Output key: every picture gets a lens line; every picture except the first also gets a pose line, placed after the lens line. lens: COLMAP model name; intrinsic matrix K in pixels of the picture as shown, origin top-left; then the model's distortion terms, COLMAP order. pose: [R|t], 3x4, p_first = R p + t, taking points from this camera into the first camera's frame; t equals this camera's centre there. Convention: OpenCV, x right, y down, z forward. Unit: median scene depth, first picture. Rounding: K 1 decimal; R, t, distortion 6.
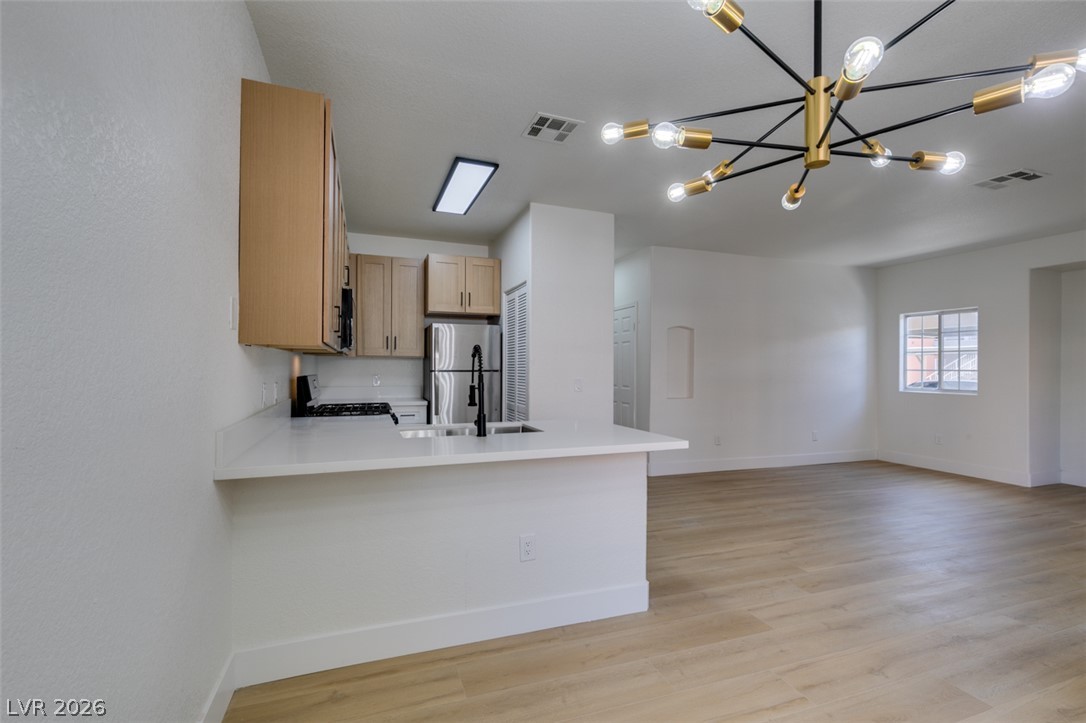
lens RADIAL K [[488.1, 0, 537.4], [0, 488.1, 369.2], [0, 0, 1]] dist [0.009657, -0.003559]
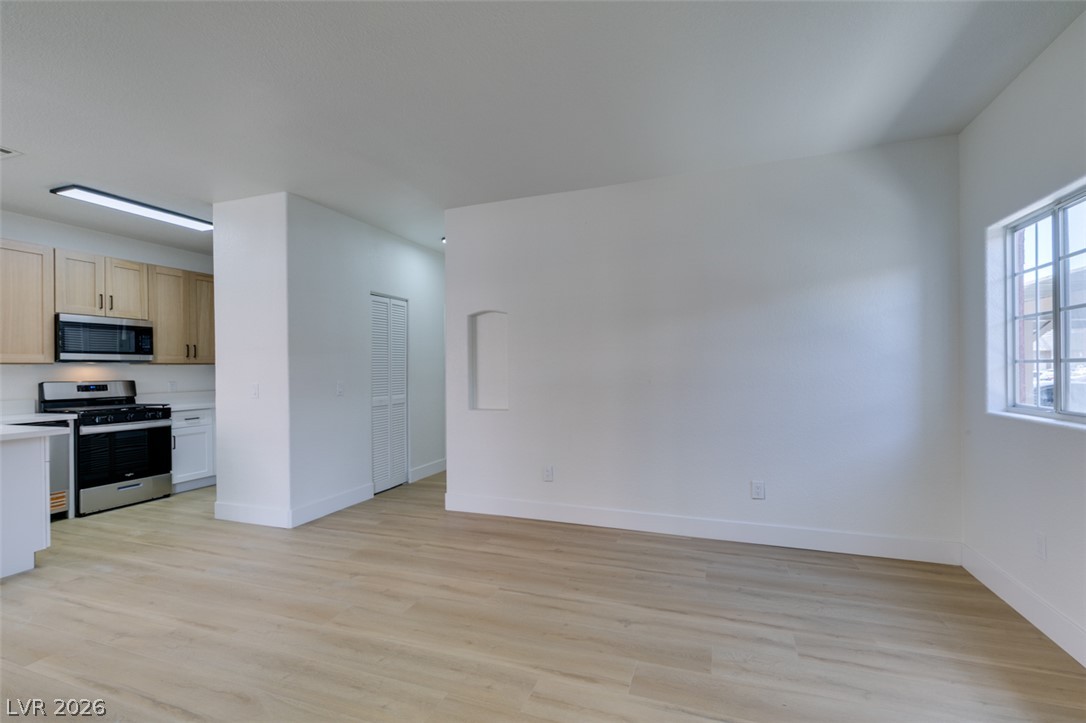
lens RADIAL K [[488.1, 0, 540.3], [0, 488.1, 367.3], [0, 0, 1]] dist [0.009657, -0.003559]
pose [[0.763211, -0.019268, -0.645862, 1.039037], [0.015426, 0.999814, -0.011599, 0.007166], [0.645965, -0.001111, 0.763366, 0.624707]]
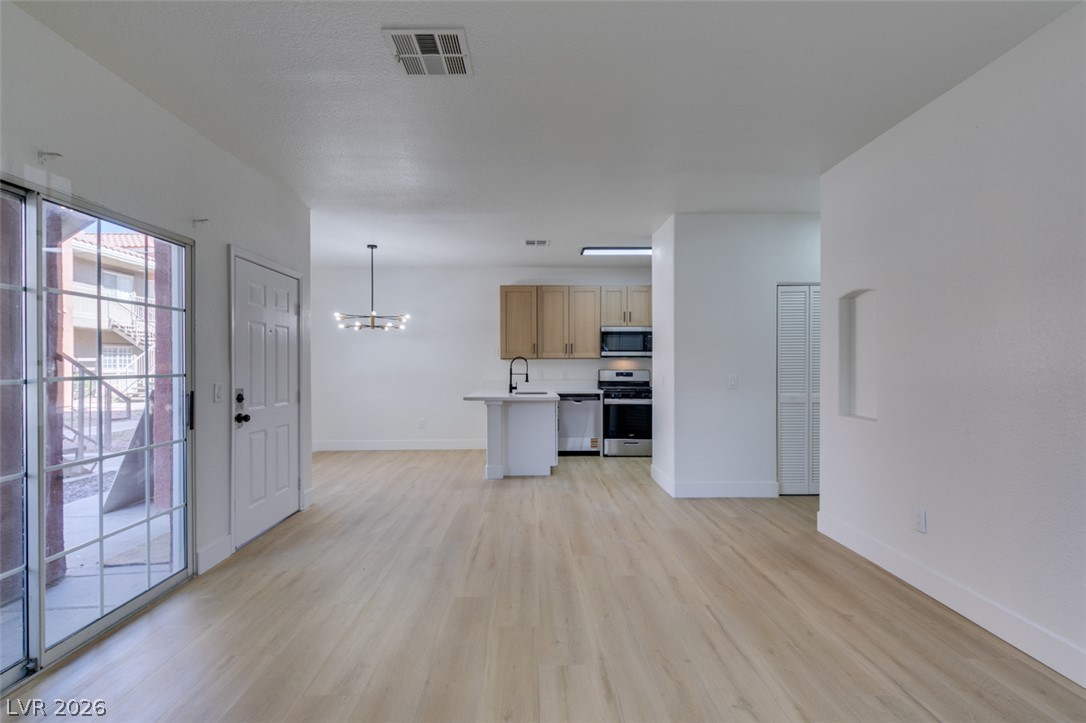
lens RADIAL K [[488.1, 0, 540.7], [0, 488.1, 364.4], [0, 0, 1]] dist [0.009657, -0.003559]
pose [[-0.324630, -0.009332, -0.945795, 1.193657], [-0.005753, 0.999952, -0.007891, 0.006236], [0.945824, 0.002879, -0.324668, 1.058367]]
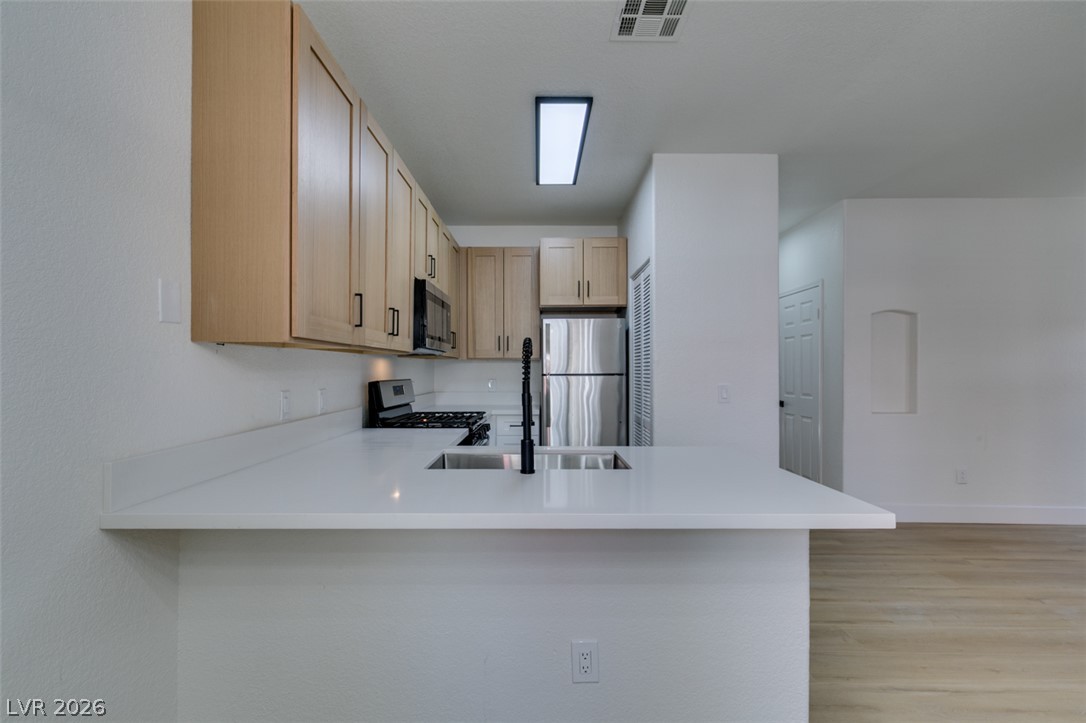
lens RADIAL K [[488.1, 0, 532.9], [0, 488.1, 369.1], [0, 0, 1]] dist [0.009657, -0.003559]
pose [[0.935743, -0.006119, -0.352630, 0.071972], [0.003940, 0.999968, -0.006898, -0.000711], [0.352661, 0.005066, 0.935737, 0.203537]]
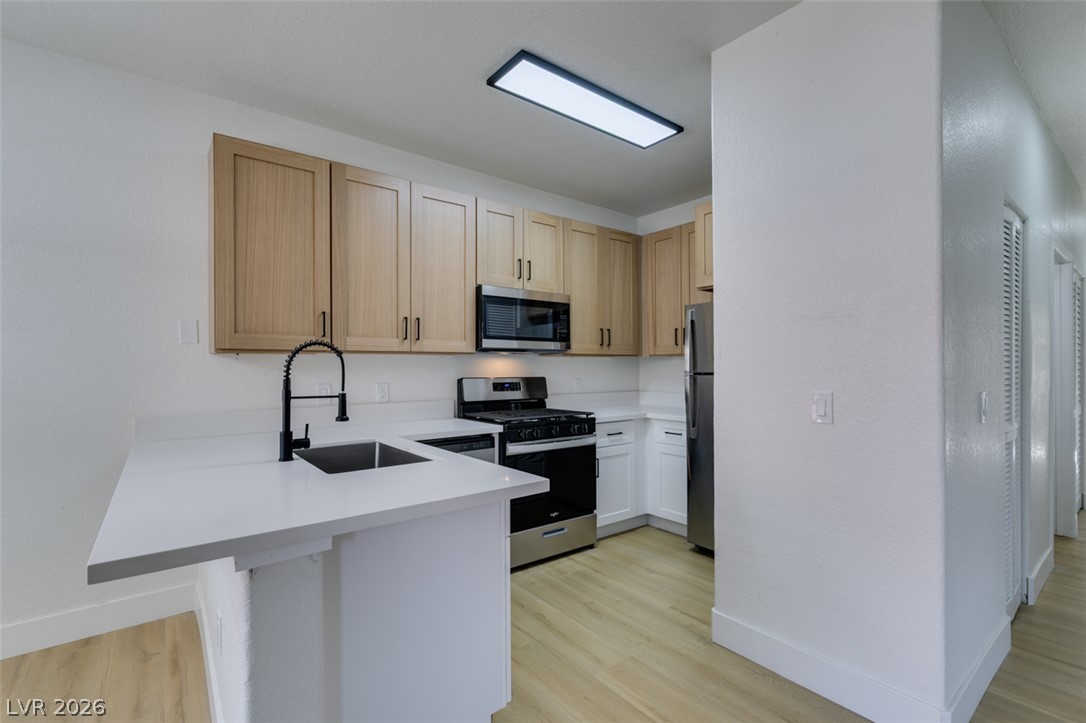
lens RADIAL K [[488.1, 0, 542.6], [0, 488.1, 365.4], [0, 0, 1]] dist [0.009657, -0.003559]
pose [[0.311847, -0.010643, -0.950073, 0.398167], [0.000900, 0.999940, -0.010907, -0.000809], [0.950132, 0.002546, 0.311838, 0.615956]]
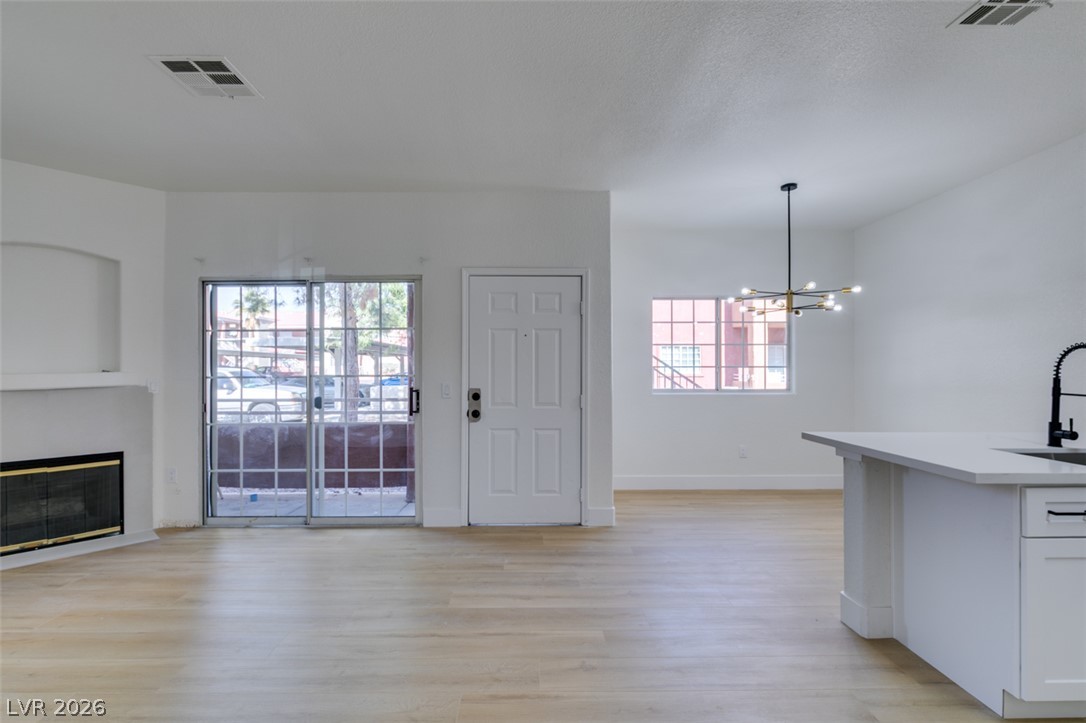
lens RADIAL K [[498.4, 0, 526.8], [0, 498.4, 363.8], [0, 0, 1]] dist [-0.000717, -0.000044]
pose [[-0.942937, -0.005517, 0.332925, 0.268925], [-0.005195, 0.999985, 0.001859, -0.005575], [-0.332930, 0.000024, -0.942952, 1.182574]]
